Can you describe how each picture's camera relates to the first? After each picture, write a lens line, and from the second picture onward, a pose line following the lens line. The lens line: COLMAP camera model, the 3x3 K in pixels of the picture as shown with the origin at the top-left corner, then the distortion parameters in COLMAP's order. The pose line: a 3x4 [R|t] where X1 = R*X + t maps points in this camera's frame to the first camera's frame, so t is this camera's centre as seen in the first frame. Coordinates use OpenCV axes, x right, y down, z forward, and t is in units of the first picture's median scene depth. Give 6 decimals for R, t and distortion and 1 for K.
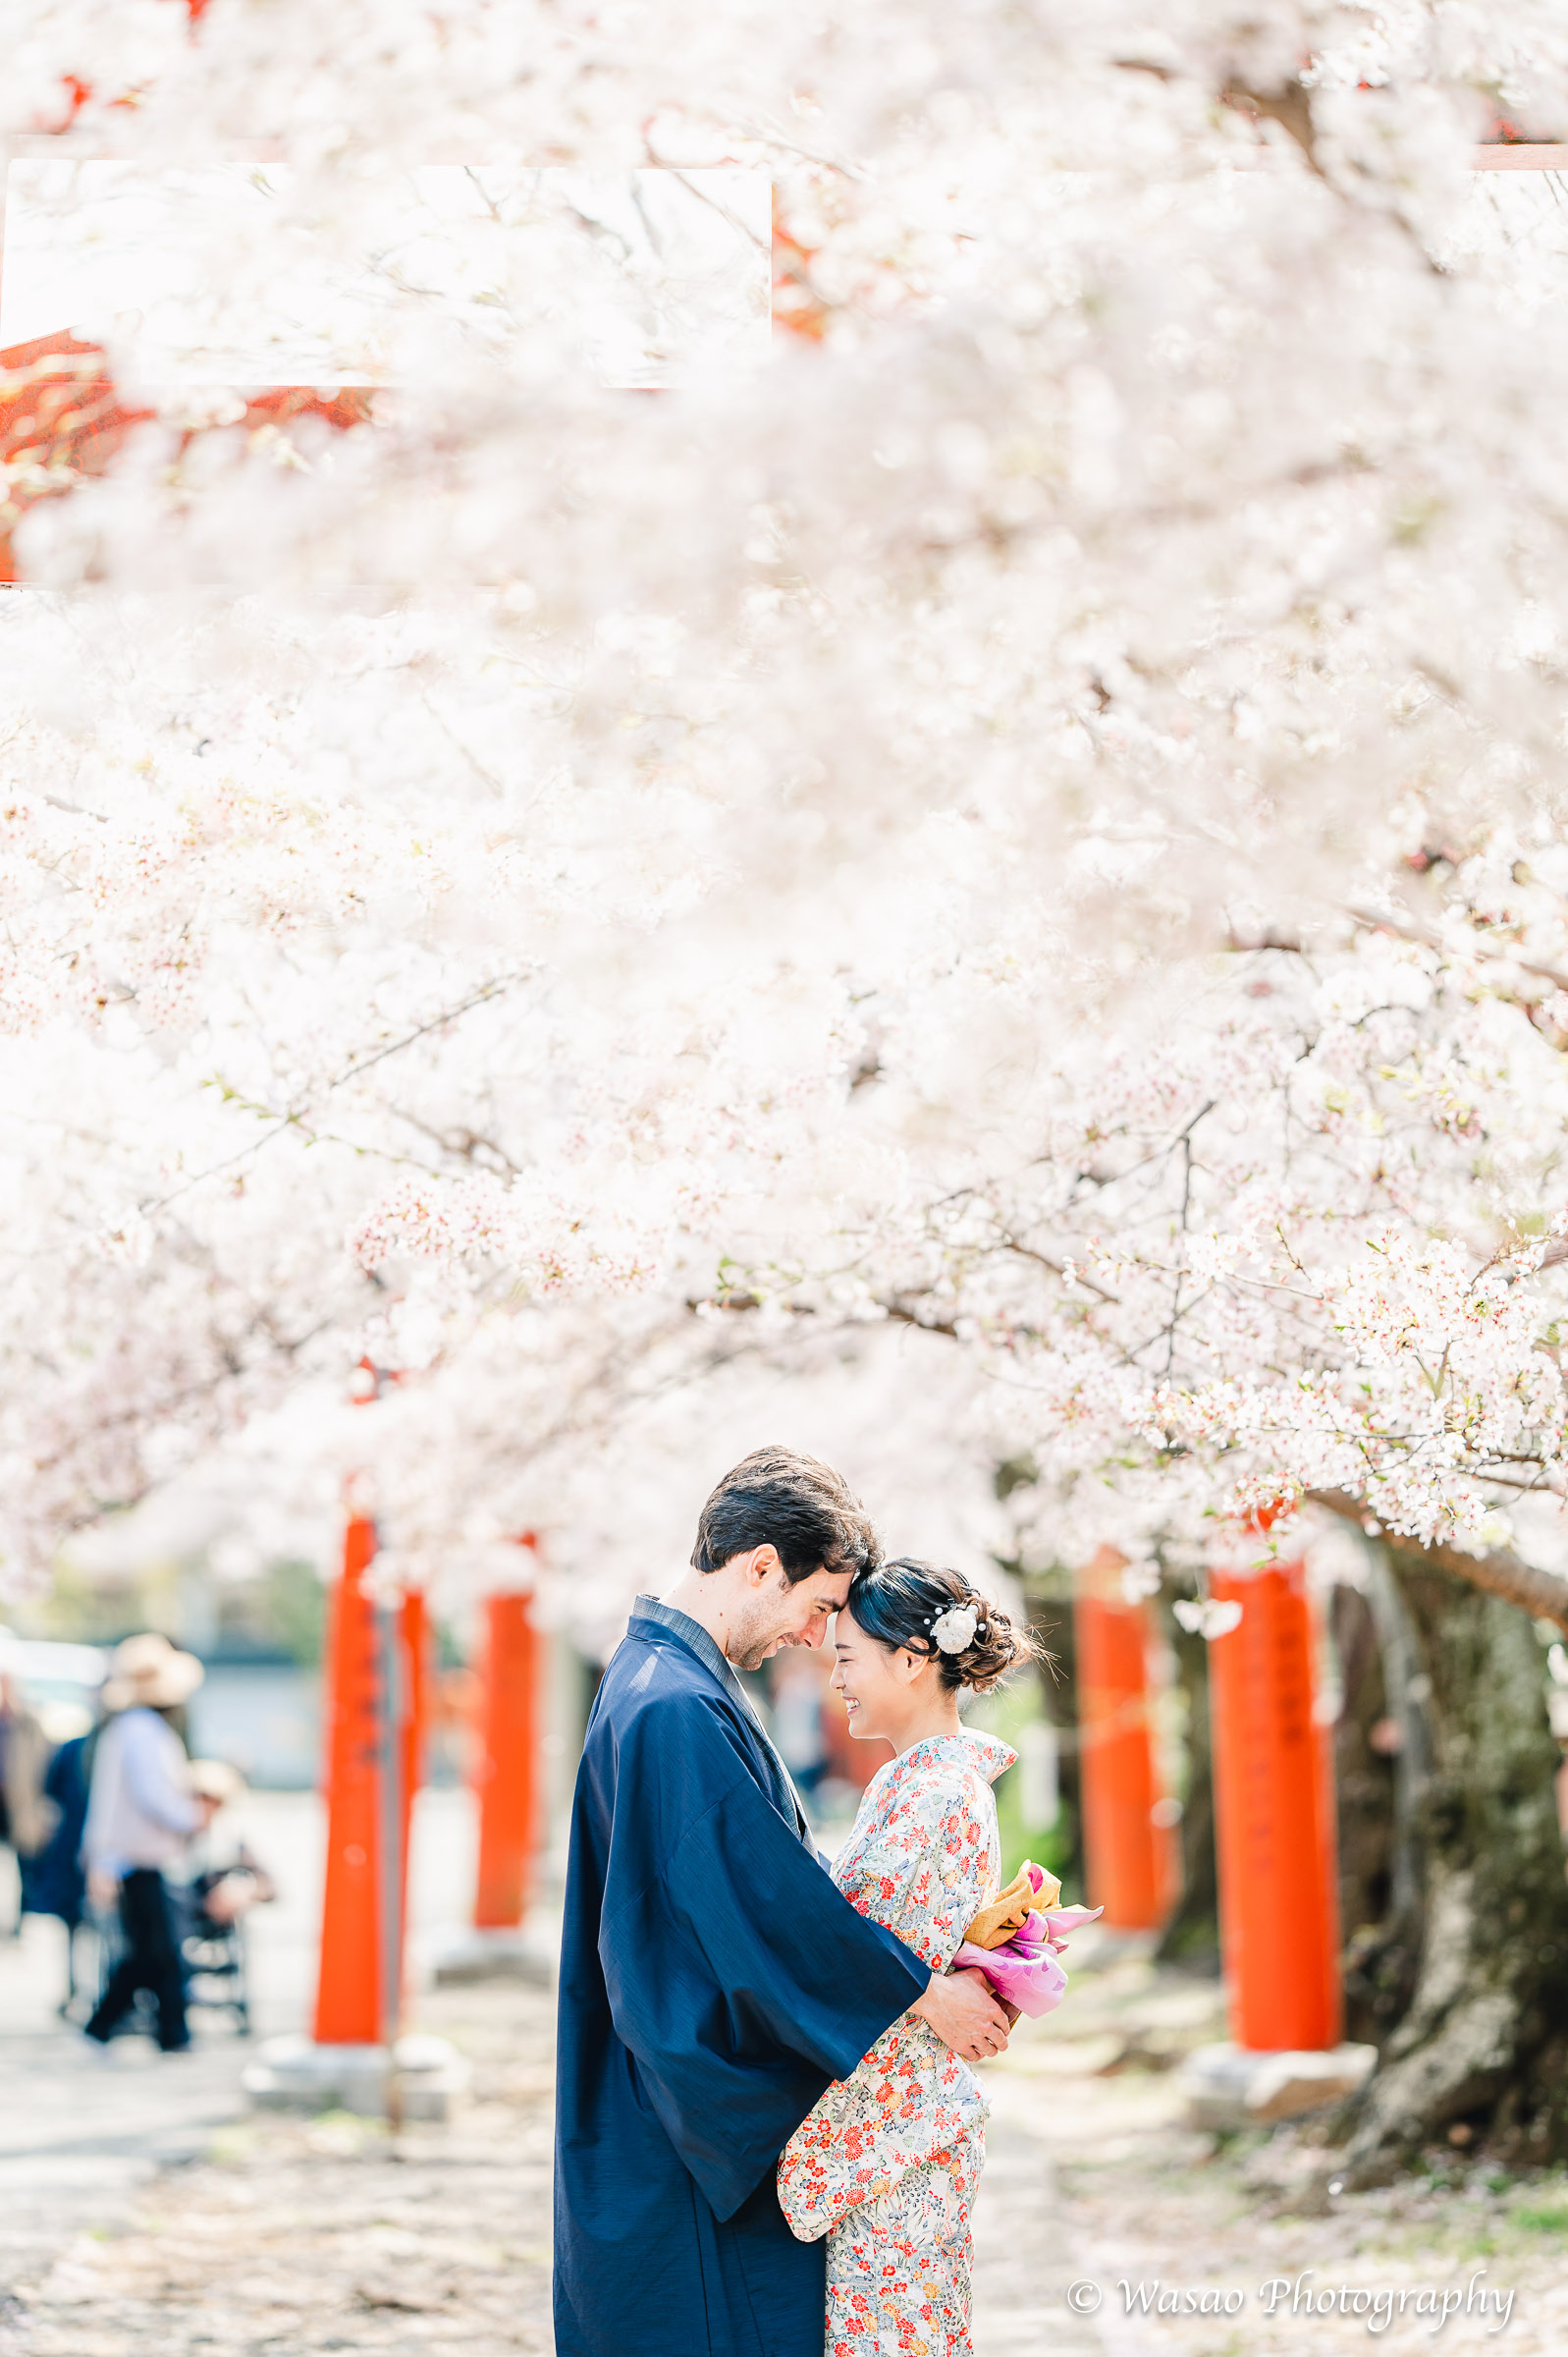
lens RADIAL K [[8574.9, 0, 773.0], [0, 8574.9, 1176.9], [0, 0, 1]] dist [0.221890, 0.000000]
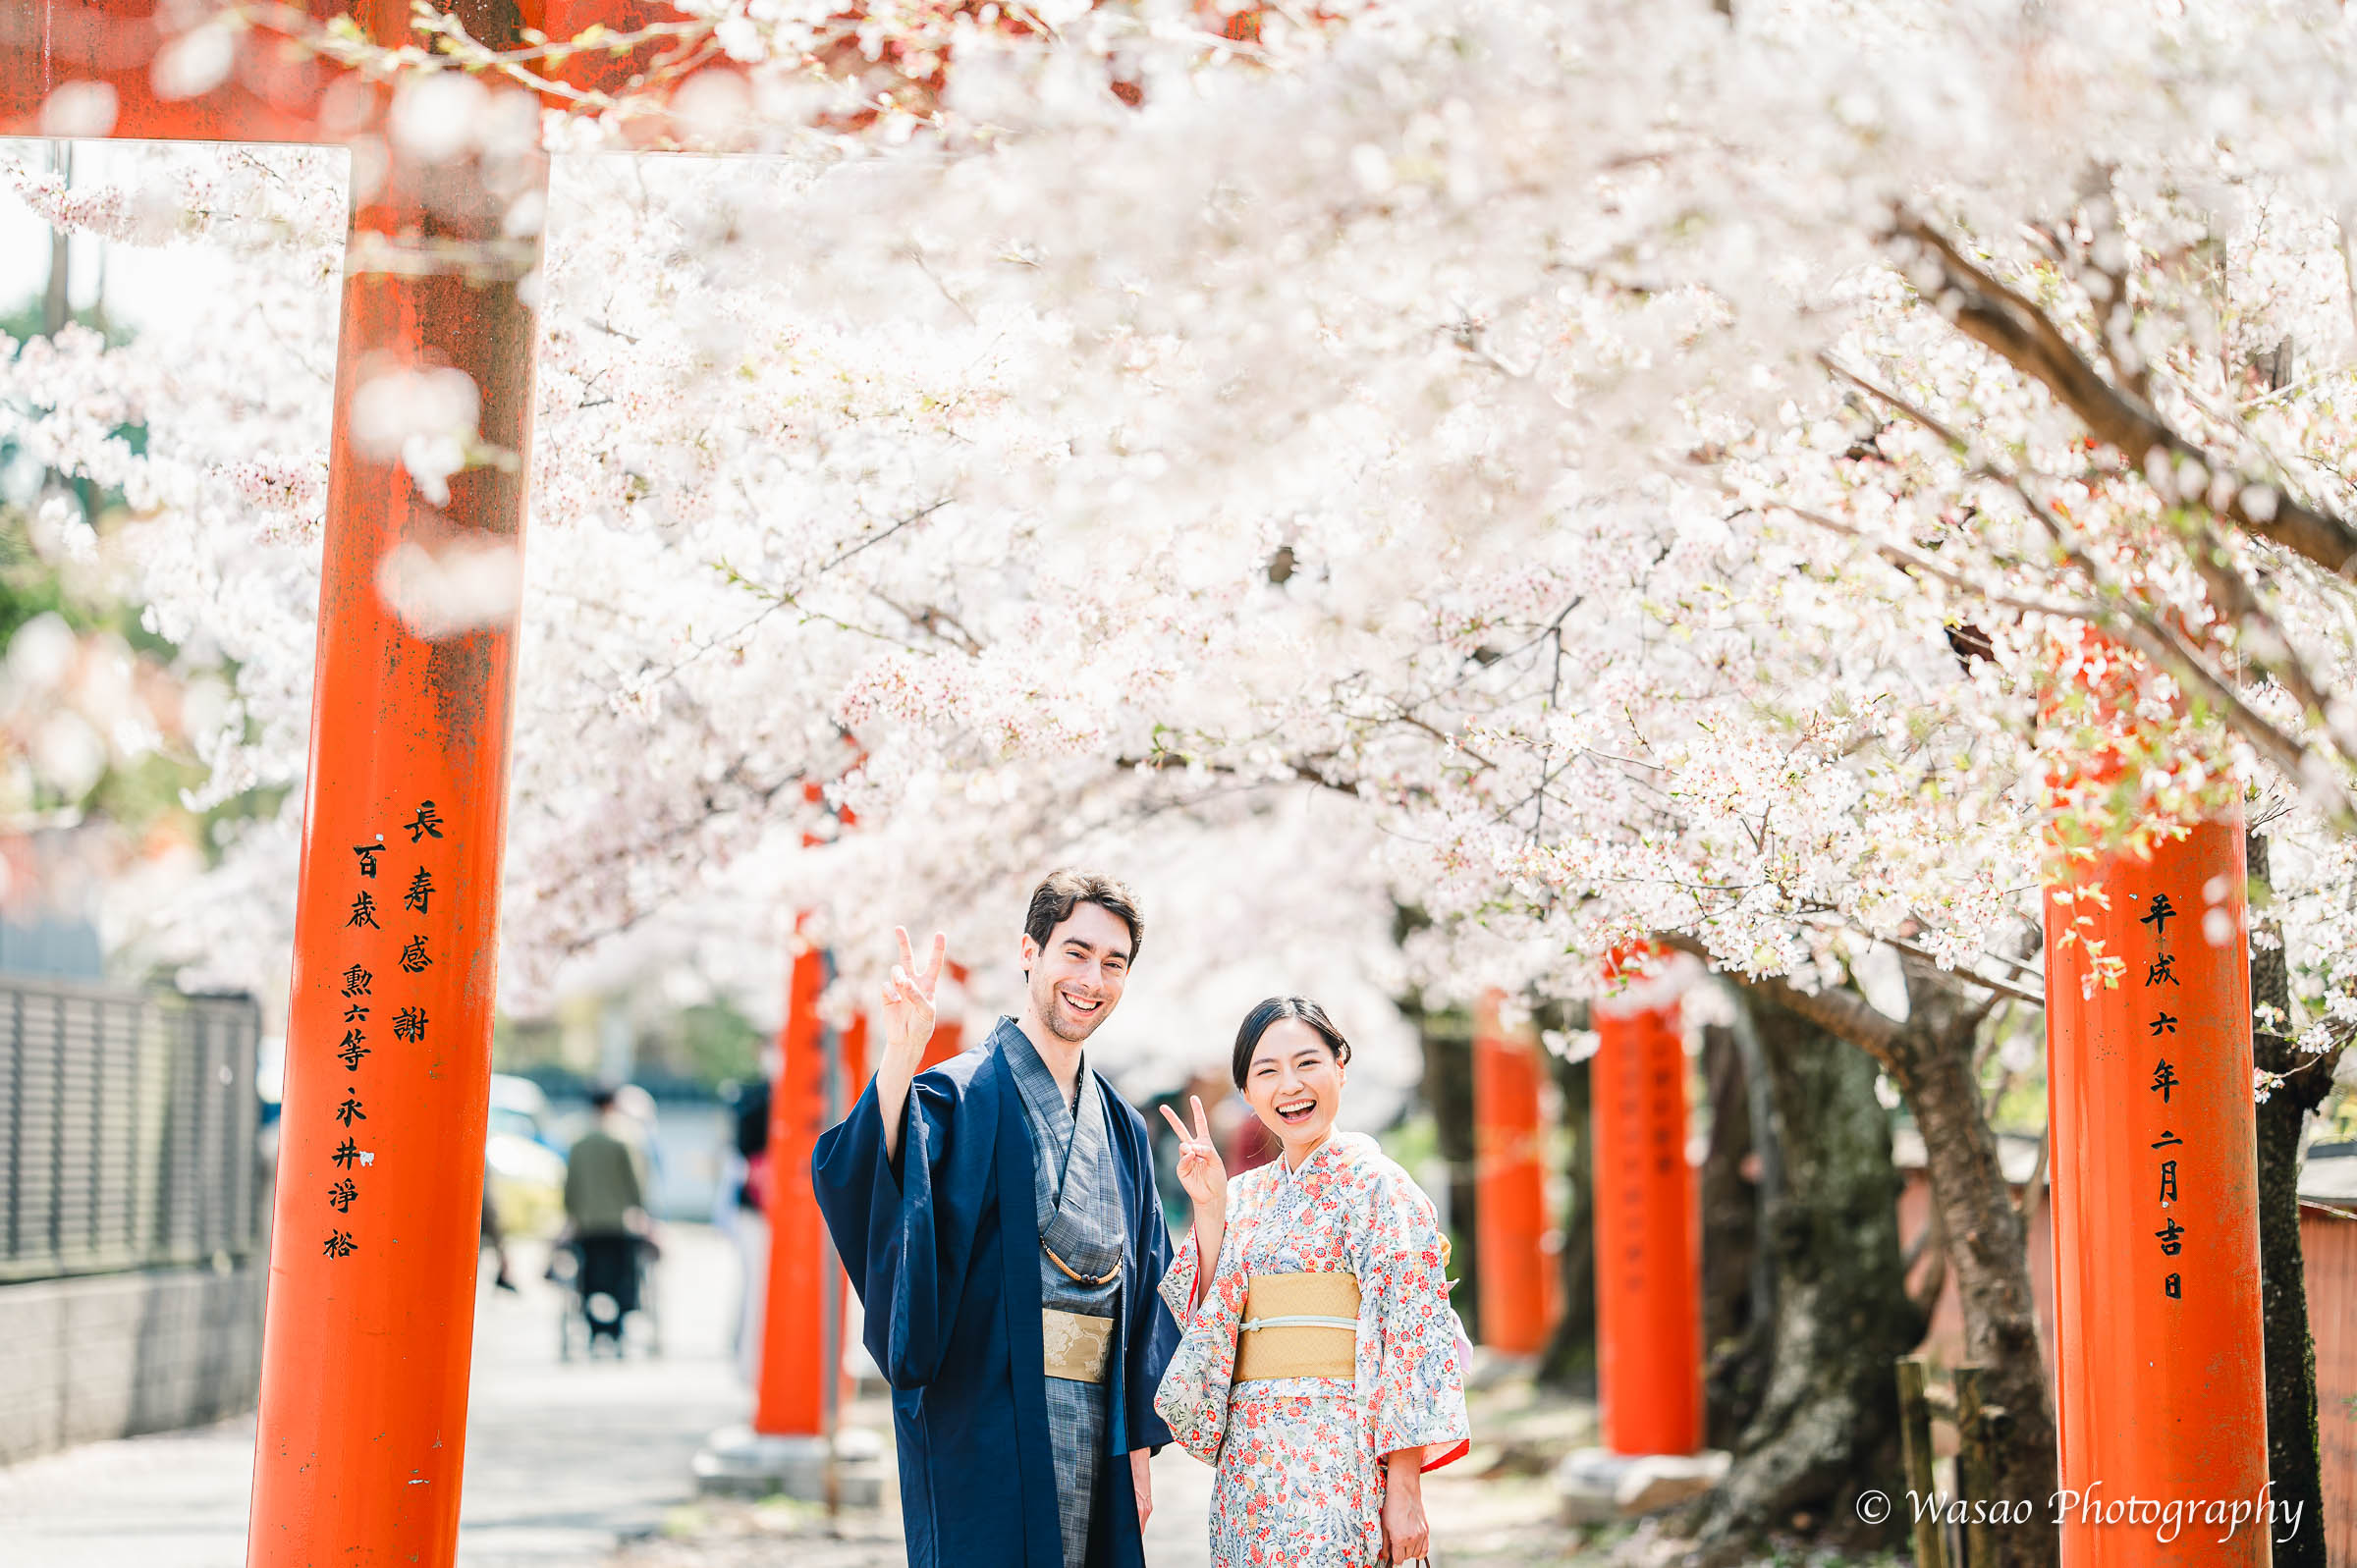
lens RADIAL K [[8574.9, 0, 1182.0], [0, 8574.9, 789.8], [0, 0, 1]] dist [0.221890, 0.000000]
pose [[0.999862, 0.016622, -0.000155, -0.001545], [-0.016617, 0.999683, 0.018942, -0.002906], [0.000470, -0.018936, 0.999821, -0.124171]]
